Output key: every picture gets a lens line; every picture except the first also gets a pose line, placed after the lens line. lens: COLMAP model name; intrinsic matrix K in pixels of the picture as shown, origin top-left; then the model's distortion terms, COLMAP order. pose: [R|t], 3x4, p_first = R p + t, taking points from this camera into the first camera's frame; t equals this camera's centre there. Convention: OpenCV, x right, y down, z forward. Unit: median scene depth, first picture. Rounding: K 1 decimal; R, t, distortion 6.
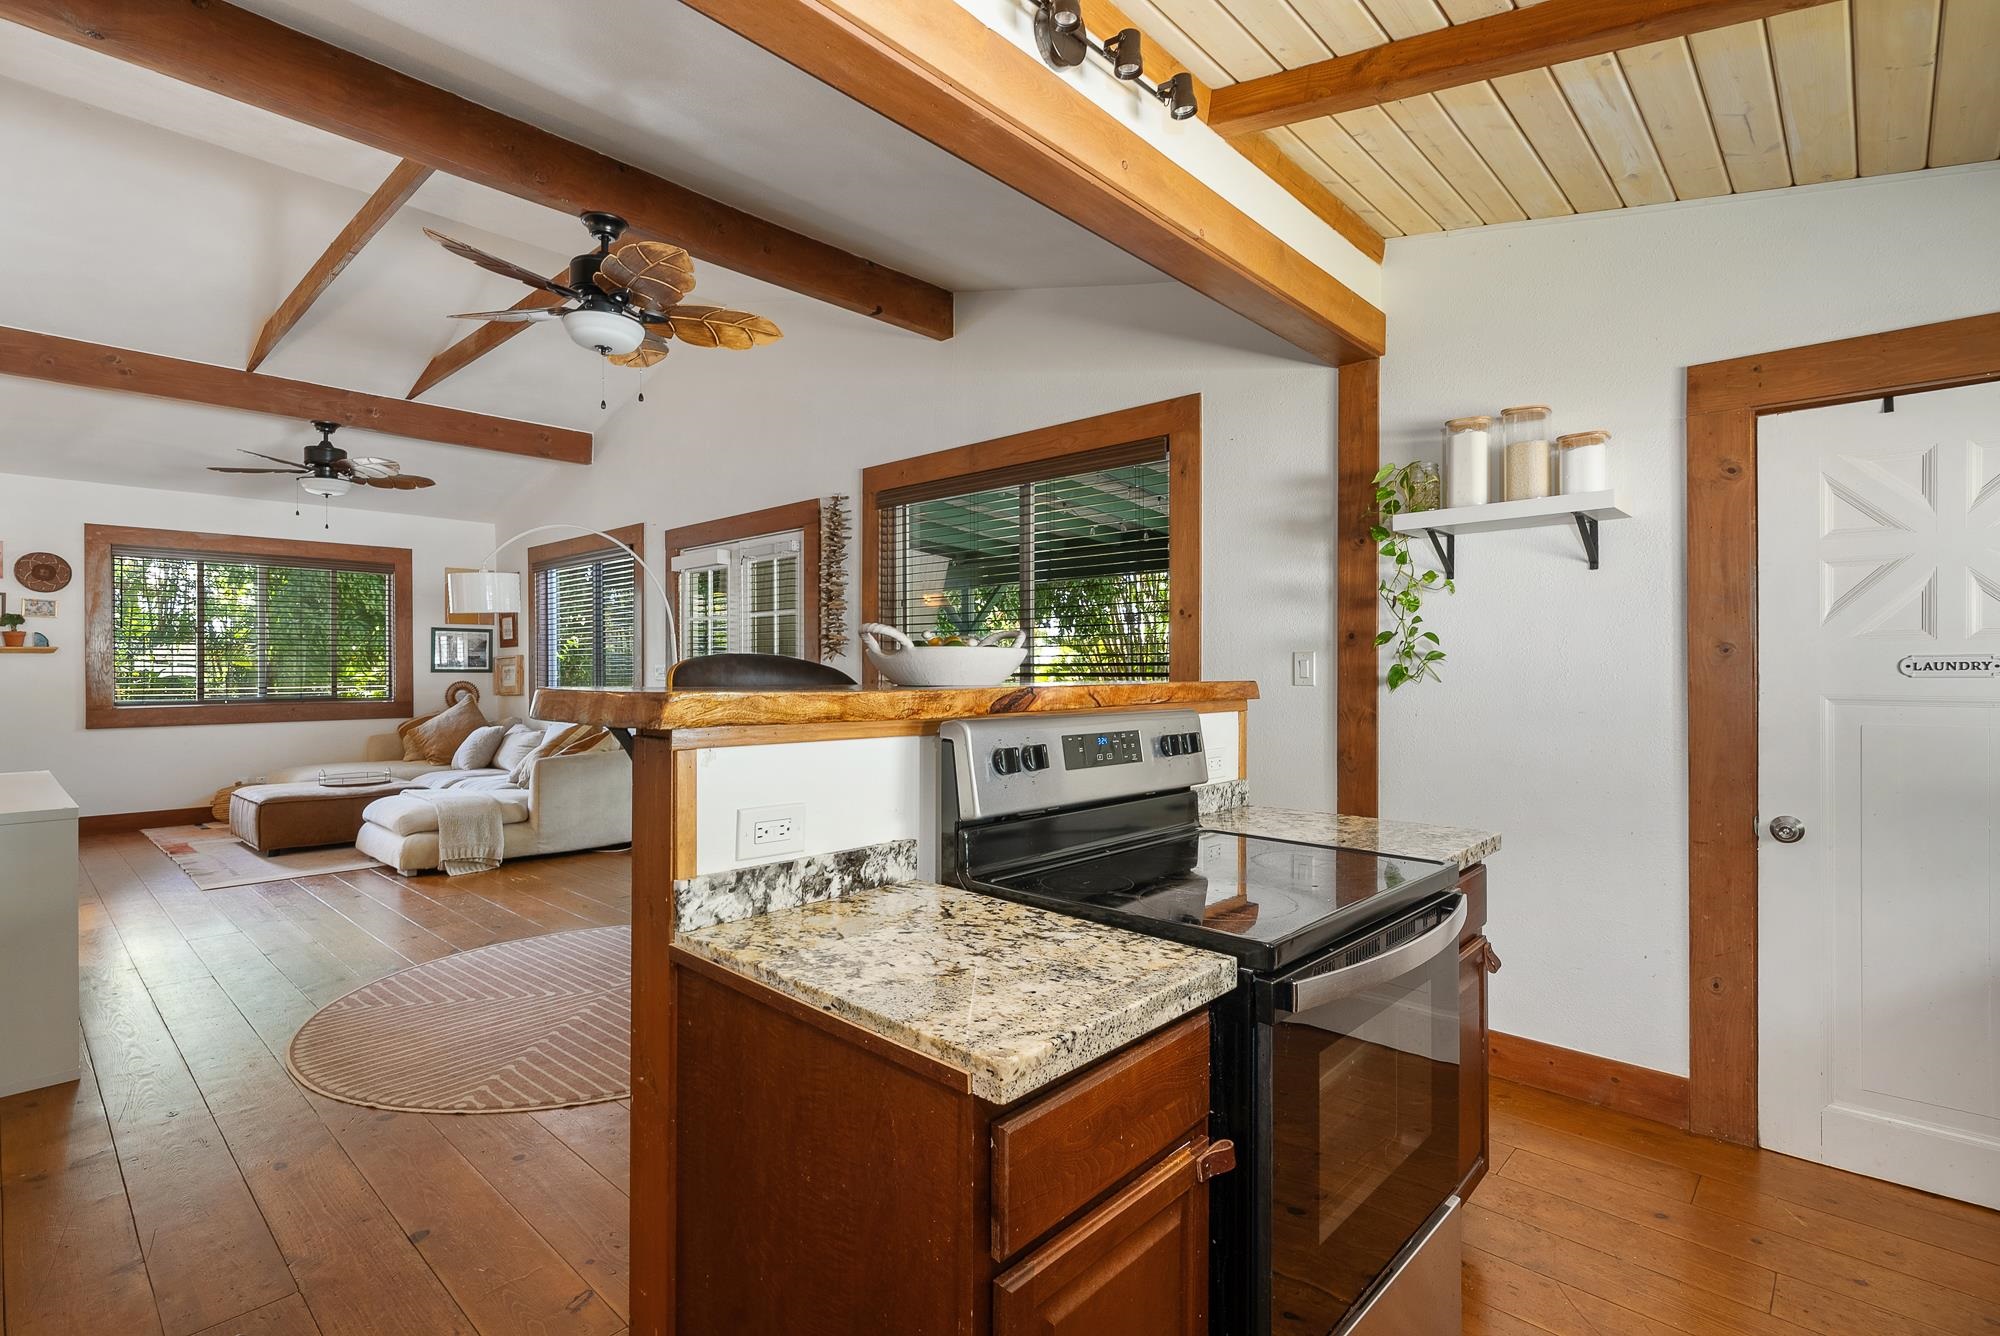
lens RADIAL K [[938.4, 0, 1008.7], [0, 938.4, 665.6], [0, 0, 1]] dist [-0.010400, 0.000174]
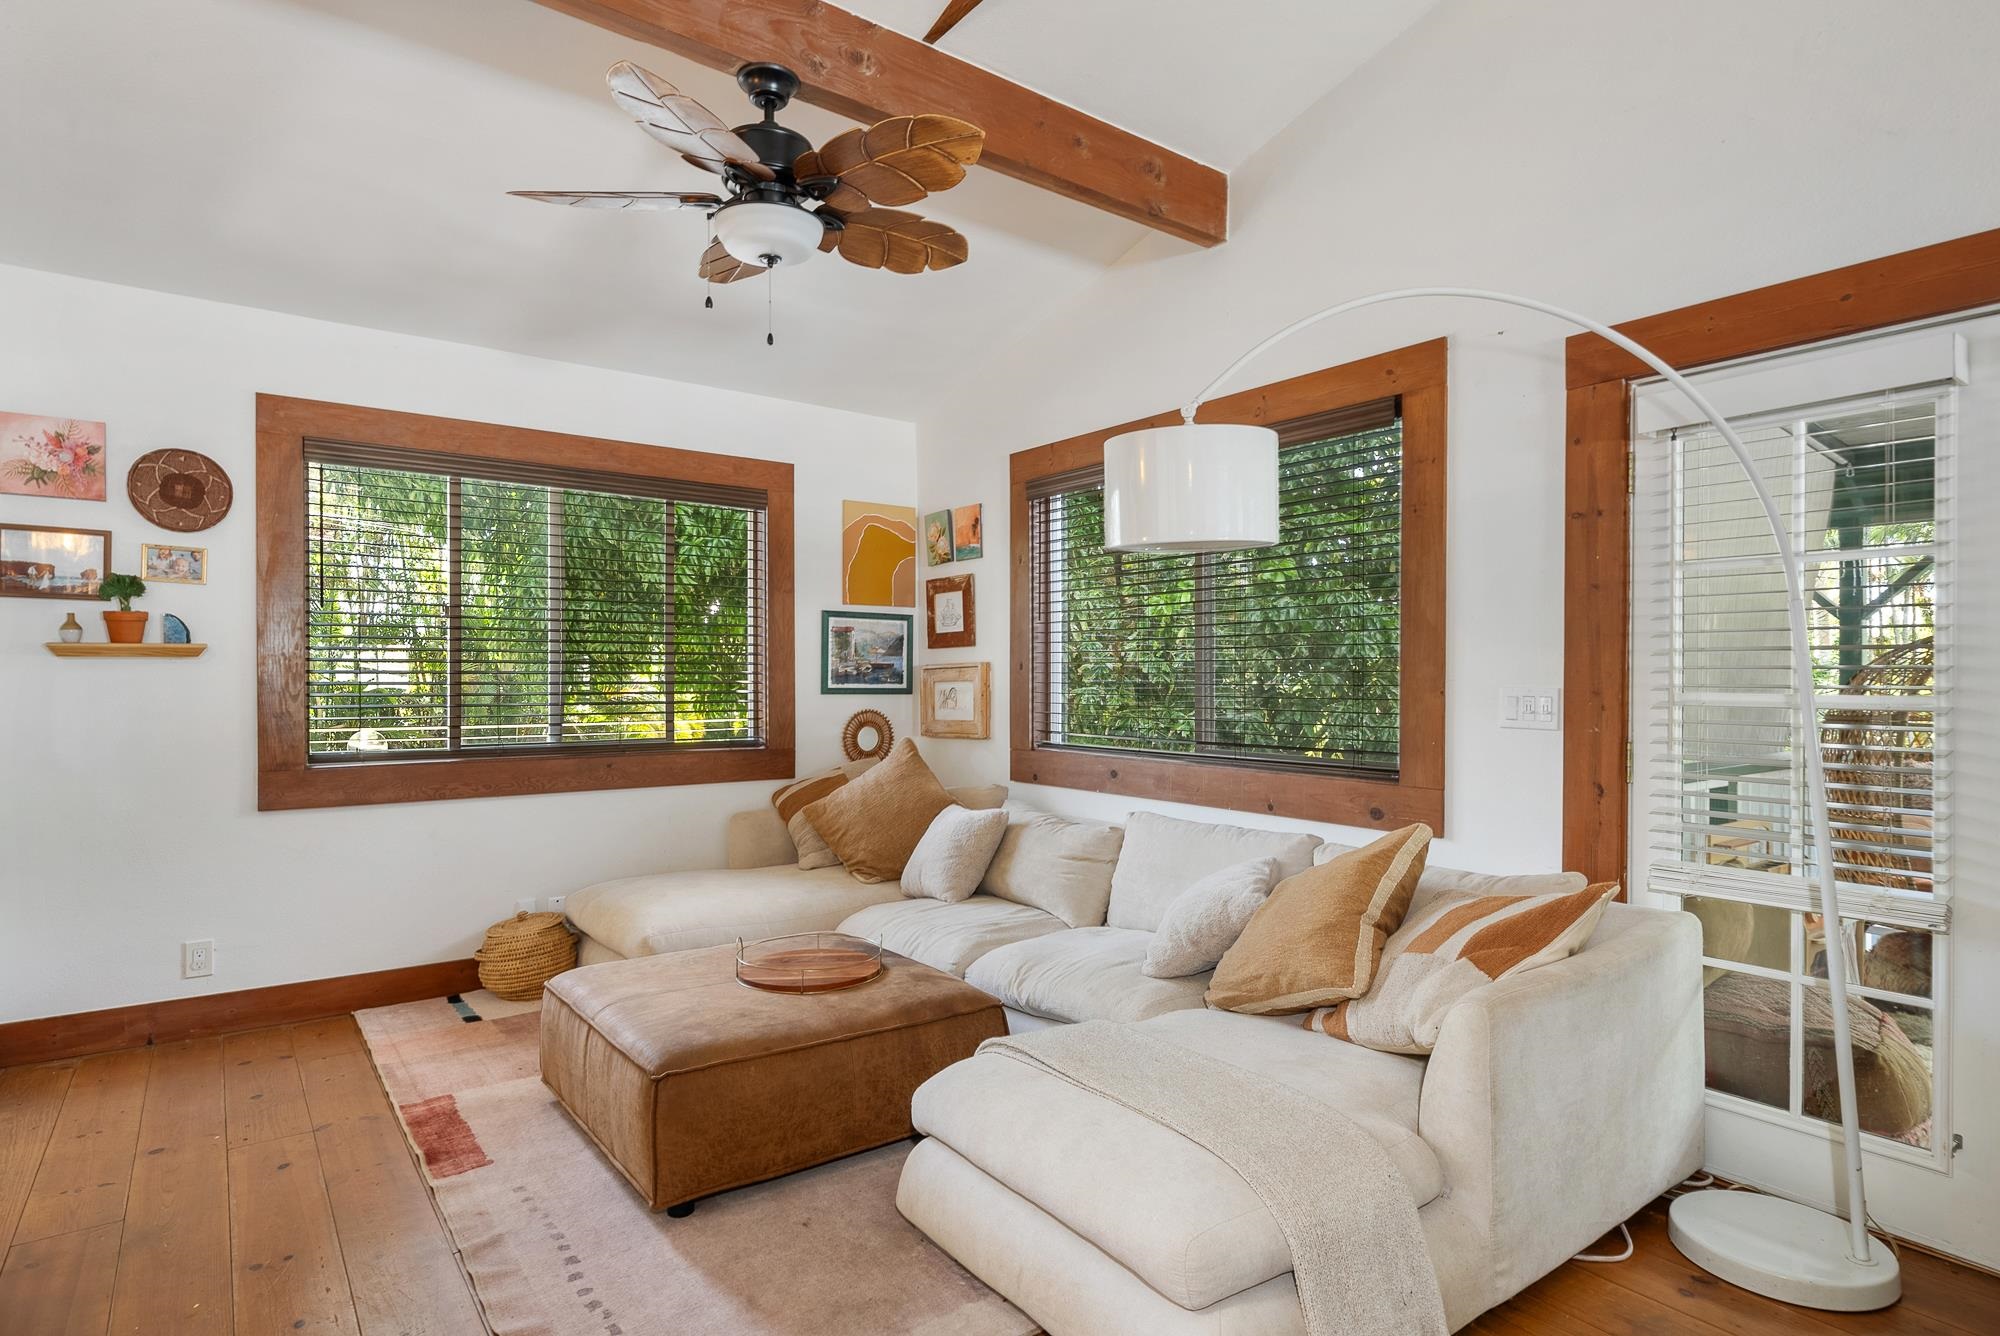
lens RADIAL K [[1061.5, 0, 997.7], [0, 1061.5, 676.1], [0, 0, 1]] dist [-0.002798, -0.000561]
pose [[0.981181, 0.003604, -0.193055, -0.465593], [-0.003244, 0.999992, 0.002178, -0.005581], [0.193061, -0.001511, 0.981186, 0.487897]]
